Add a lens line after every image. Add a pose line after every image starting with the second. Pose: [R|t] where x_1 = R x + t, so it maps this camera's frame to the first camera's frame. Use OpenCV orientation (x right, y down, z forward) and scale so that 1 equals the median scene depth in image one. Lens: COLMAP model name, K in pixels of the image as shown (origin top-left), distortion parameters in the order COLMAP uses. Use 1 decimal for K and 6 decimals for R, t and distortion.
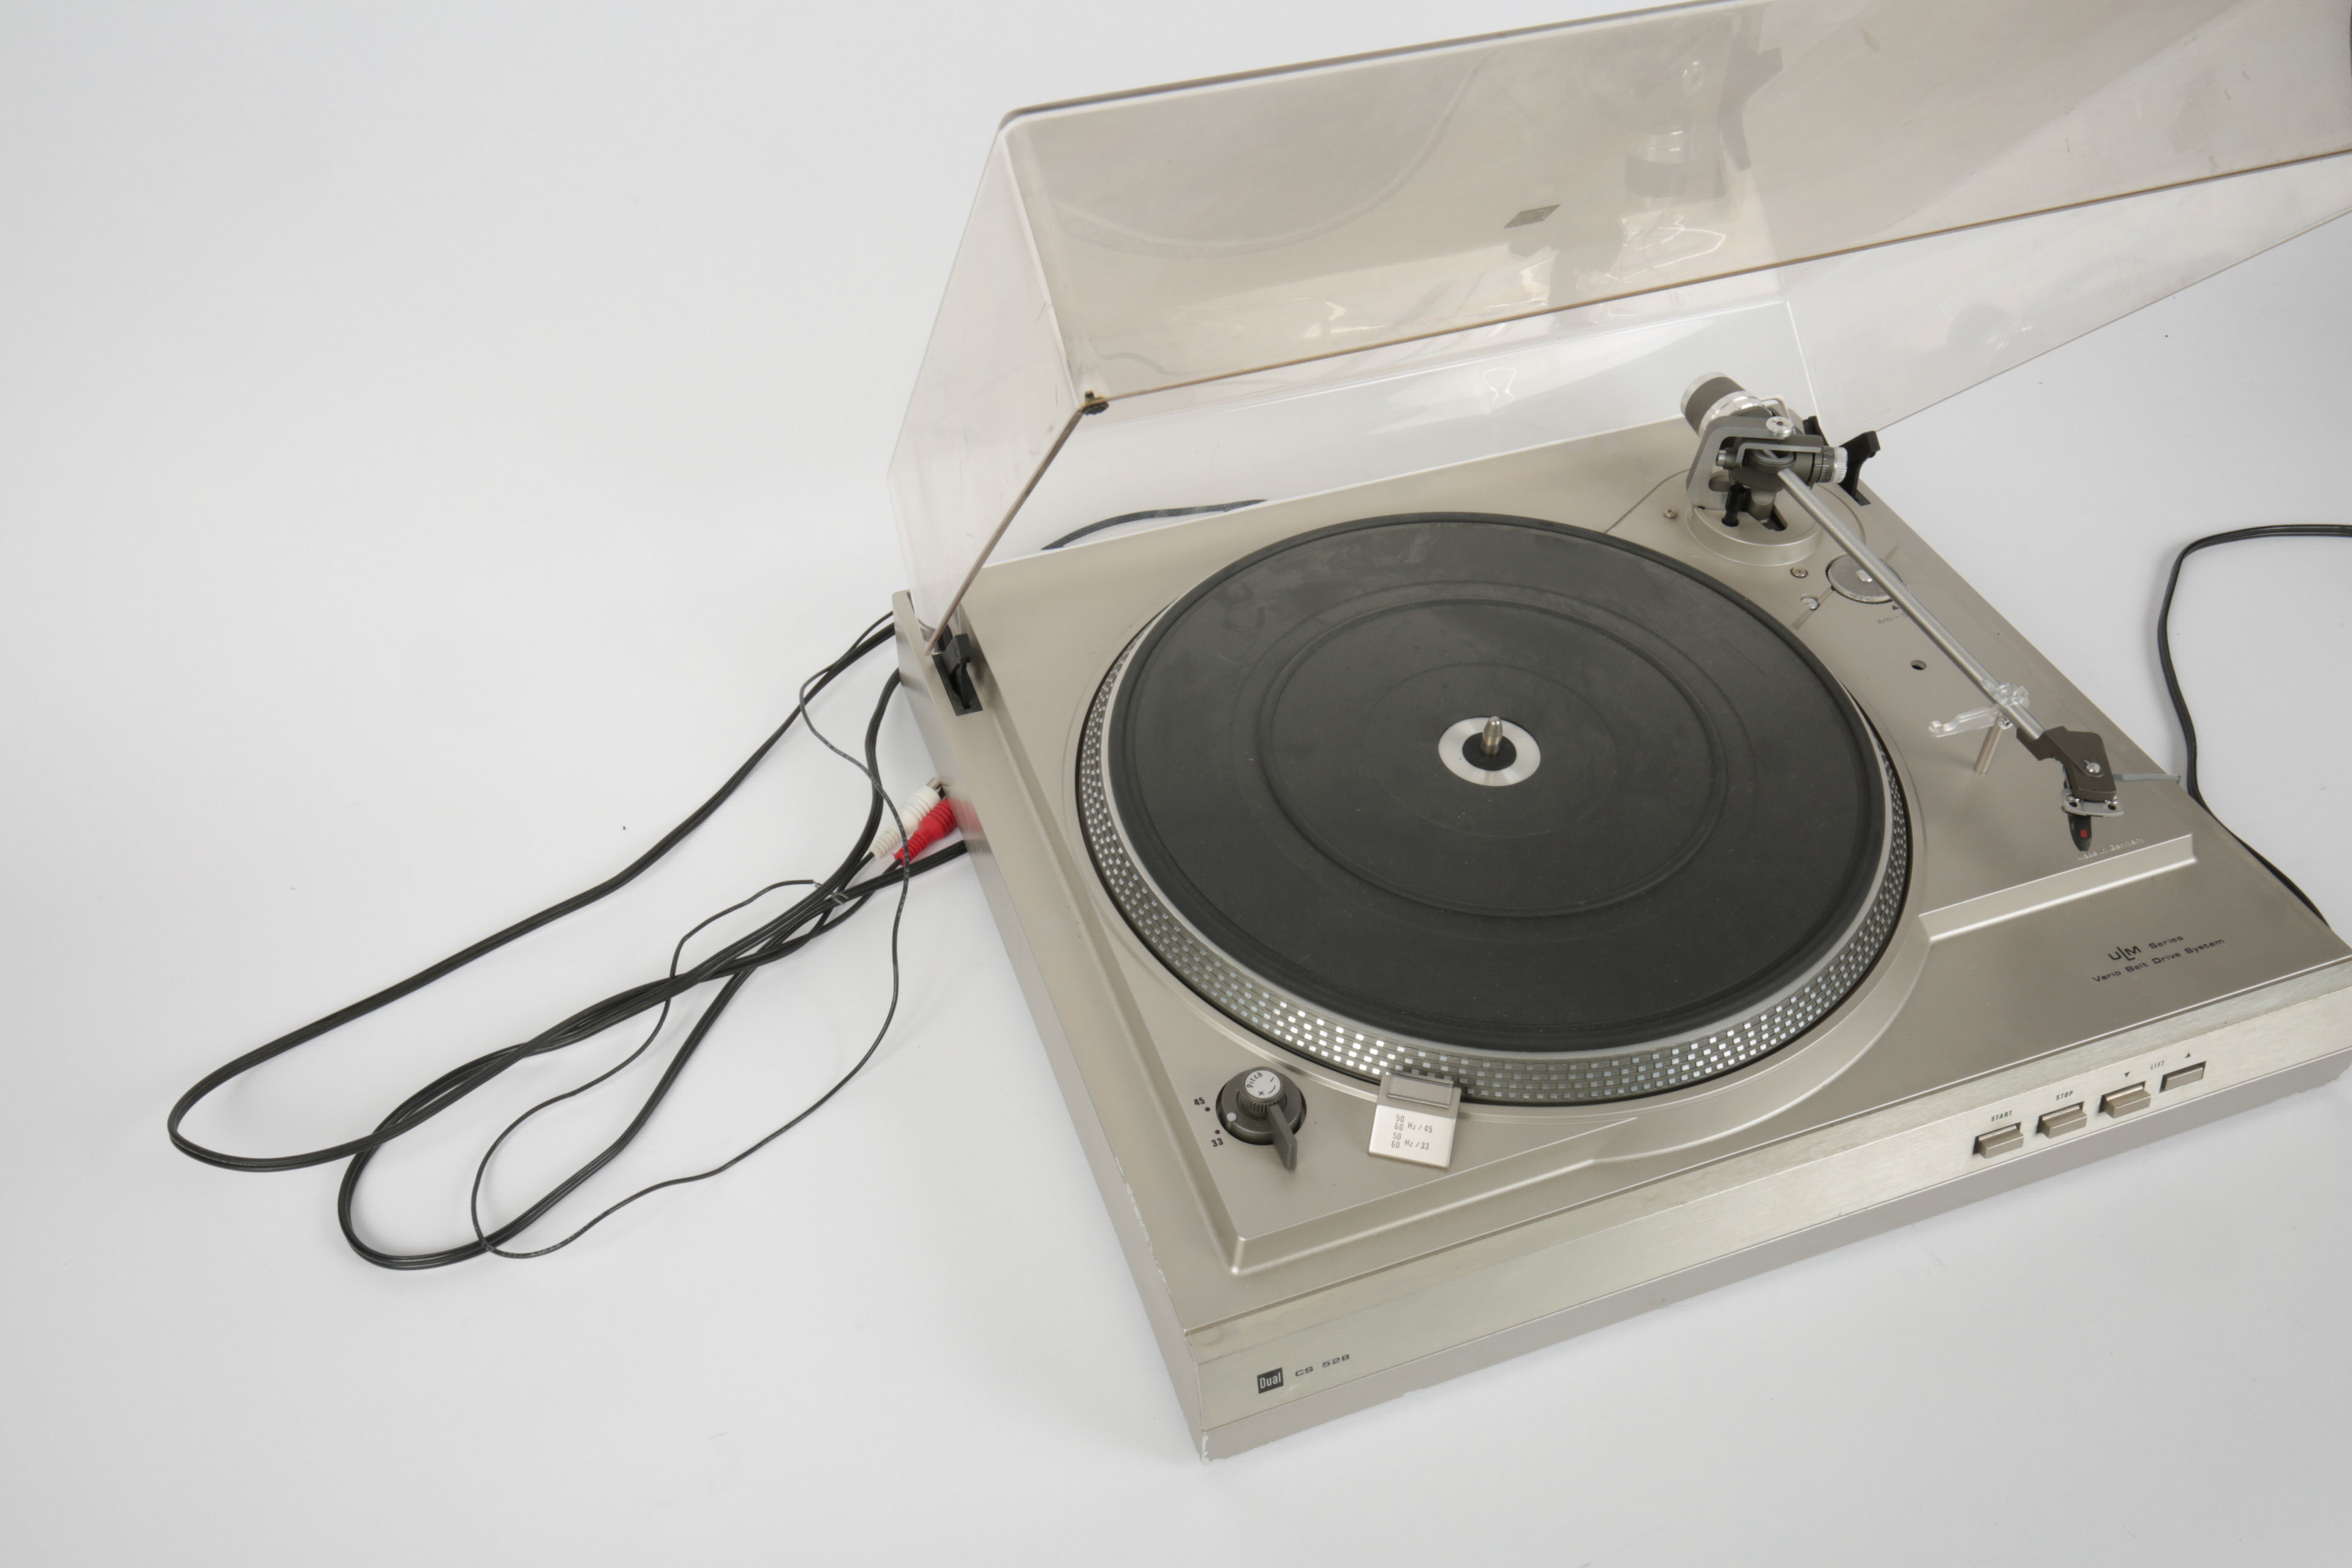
lens RADIAL K [[1964.4, 0, 1235.5], [0, 1964.4, 783.1], [0, 0, 1]] dist [0.039109, -0.013887]
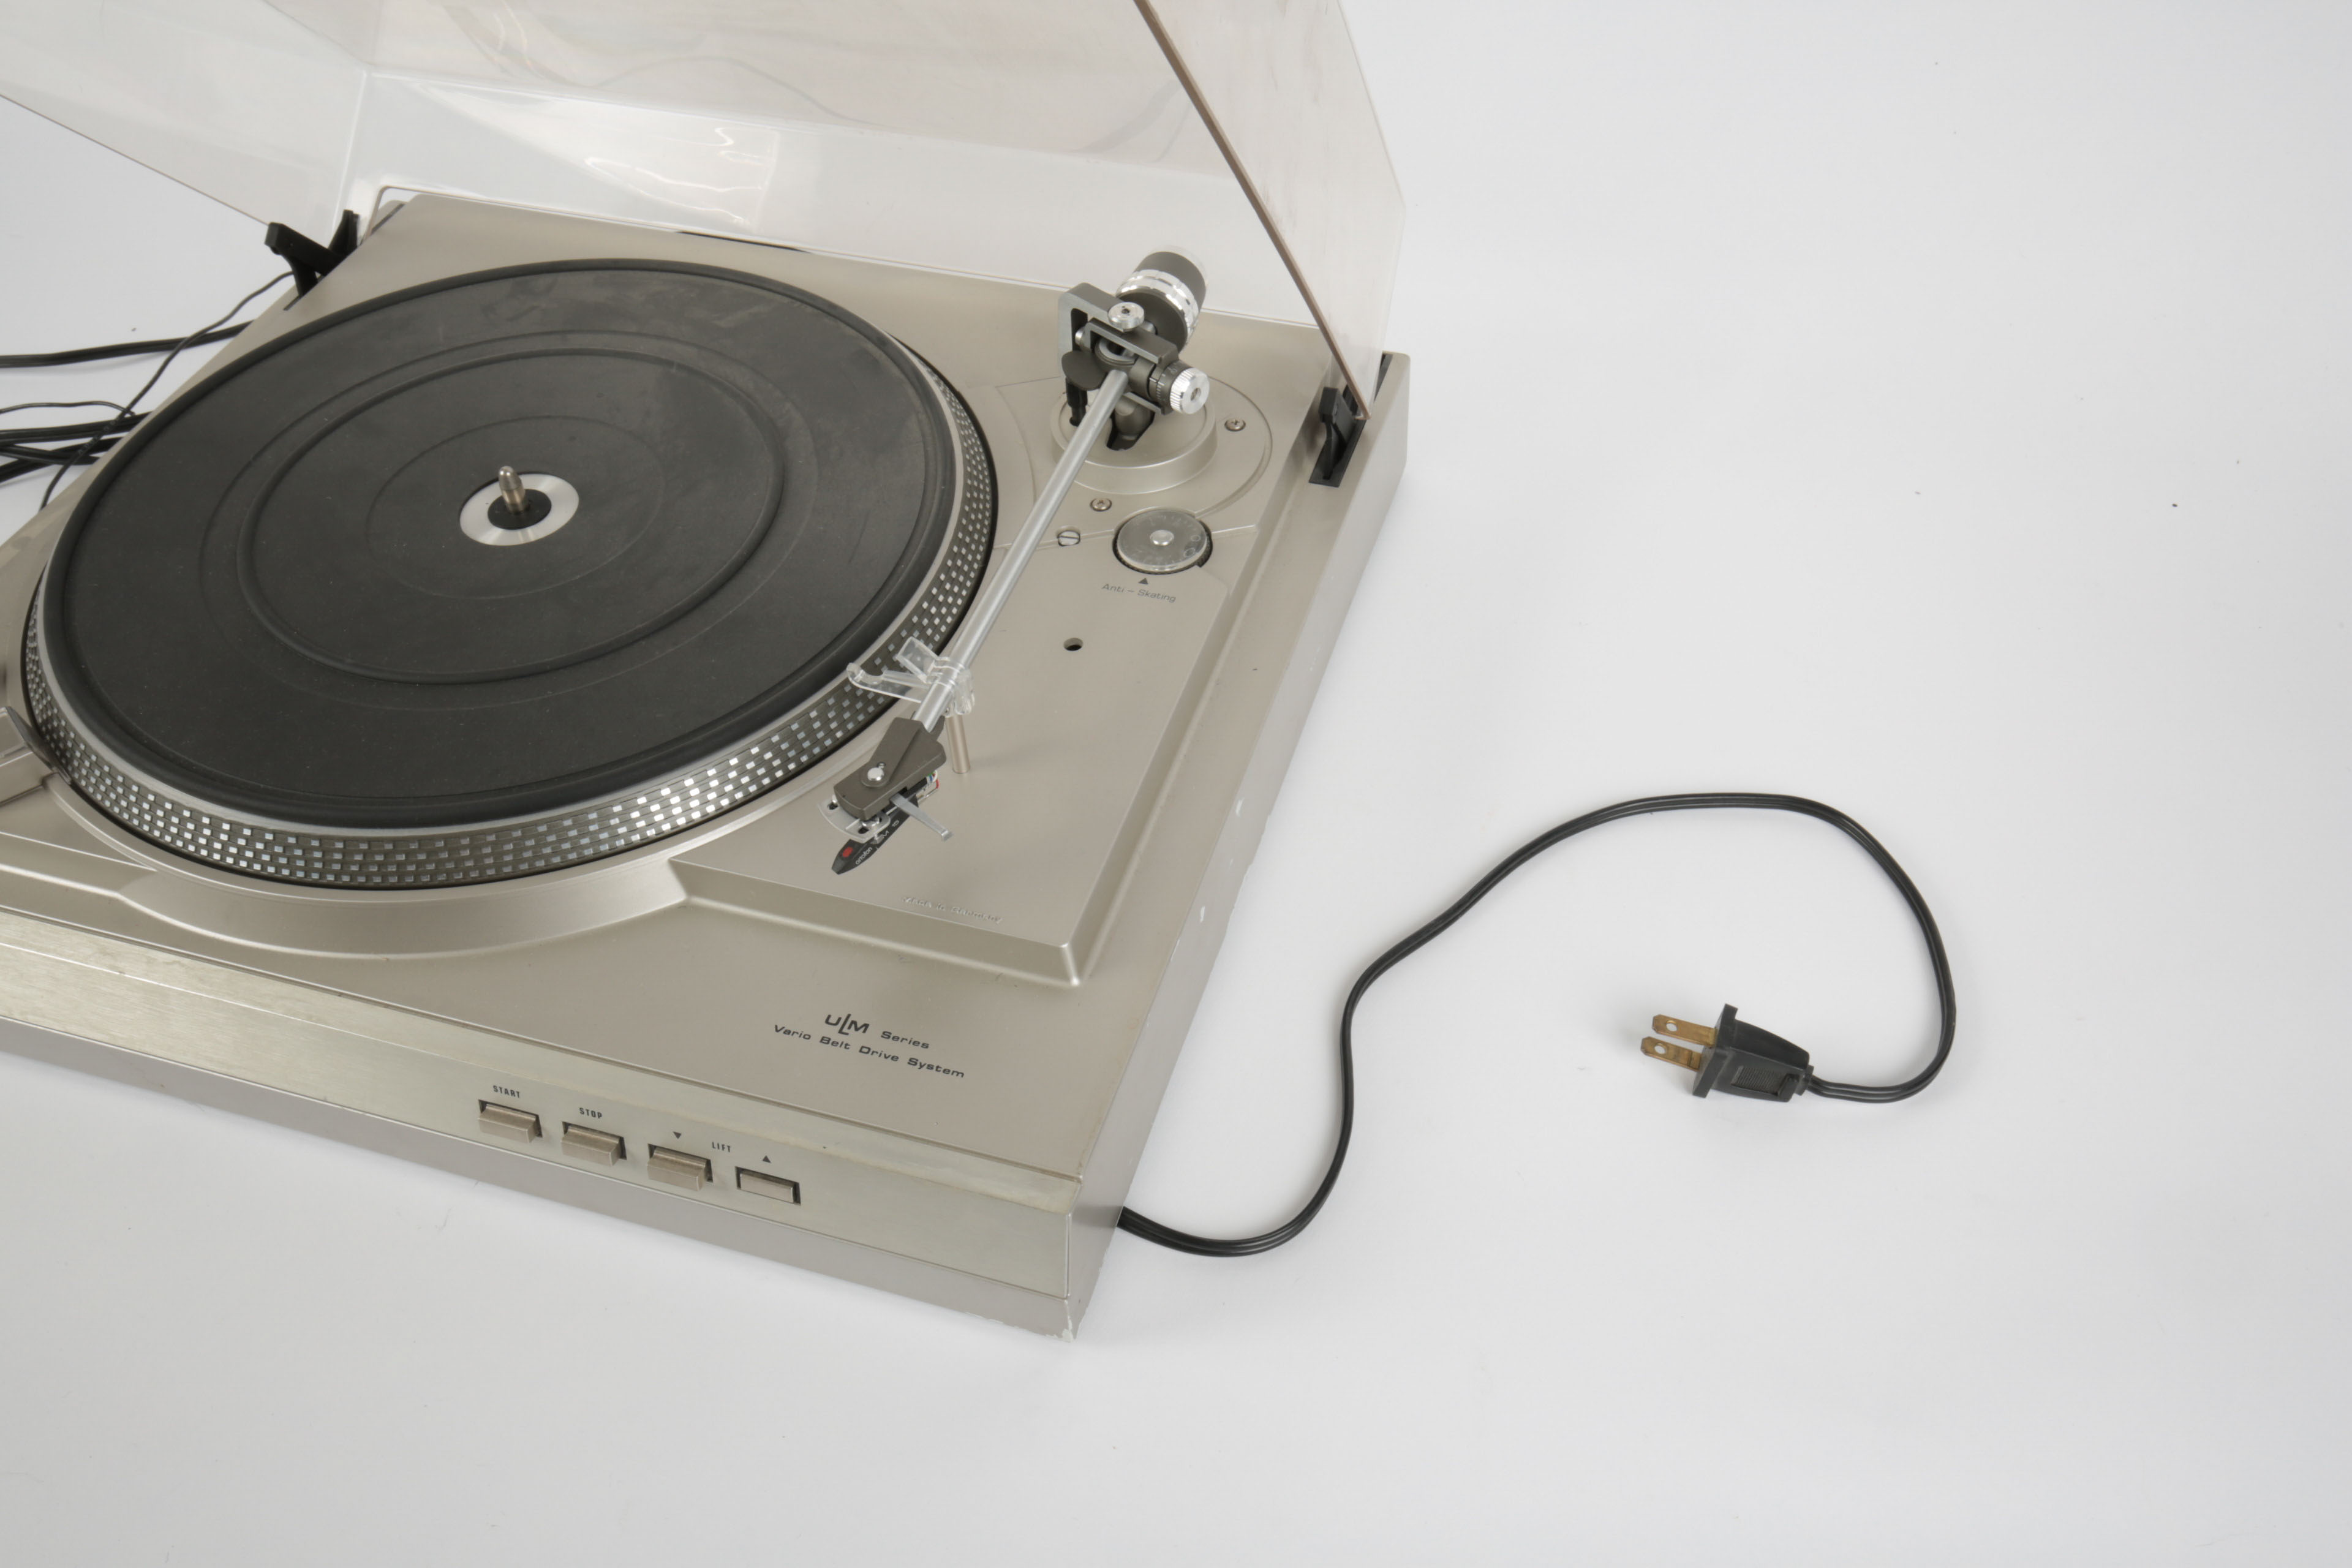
lens RADIAL K [[1964.4, 0, 1165.9], [0, 1964.4, 753.4], [0, 0, 1]] dist [0.039109, -0.013887]
pose [[0.789892, 0.408871, -0.457051, 0.927963], [-0.399927, 0.908455, 0.121523, -0.160432], [0.464898, 0.086797, 0.881100, 0.430981]]
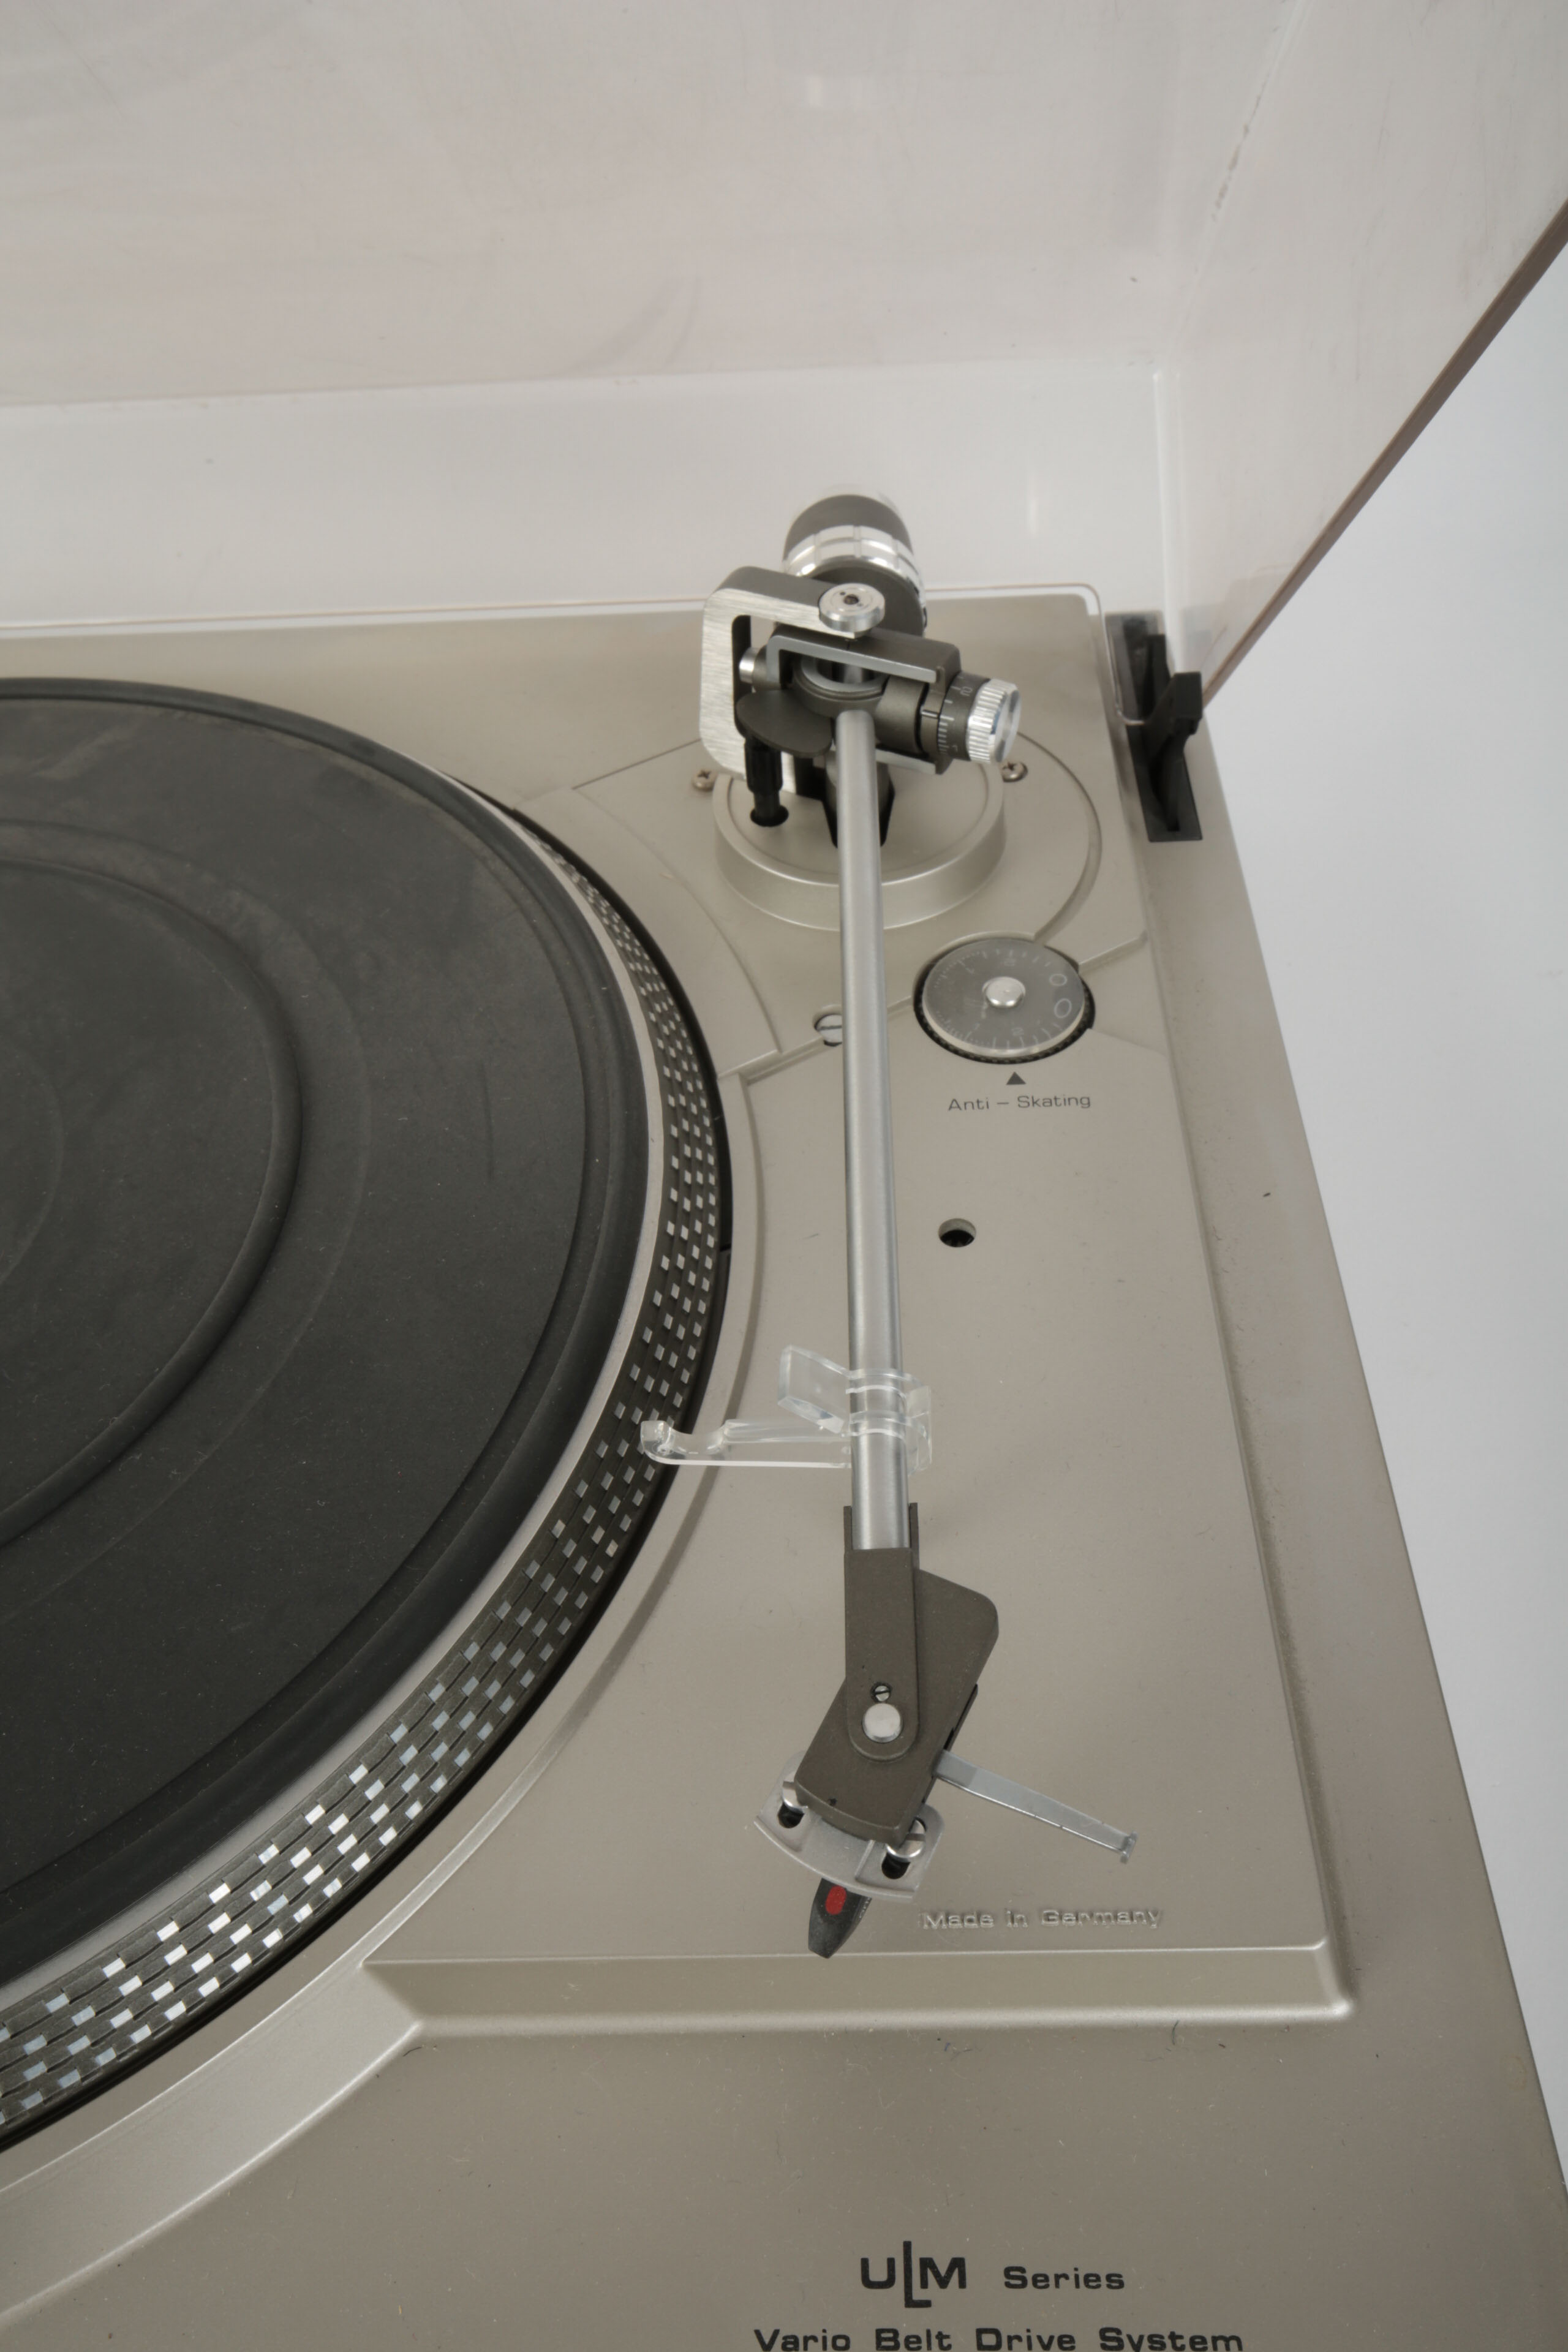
lens RADIAL K [[1931.3, 0, 801.8], [0, 1931.3, 1170.1], [0, 0, 1]] dist [0.008952, 0.013248]
pose [[0.935039, 0.220114, -0.277942, 0.529245], [-0.201971, 0.974996, 0.092682, -0.127585], [0.291393, -0.030525, 0.956116, 0.766739]]
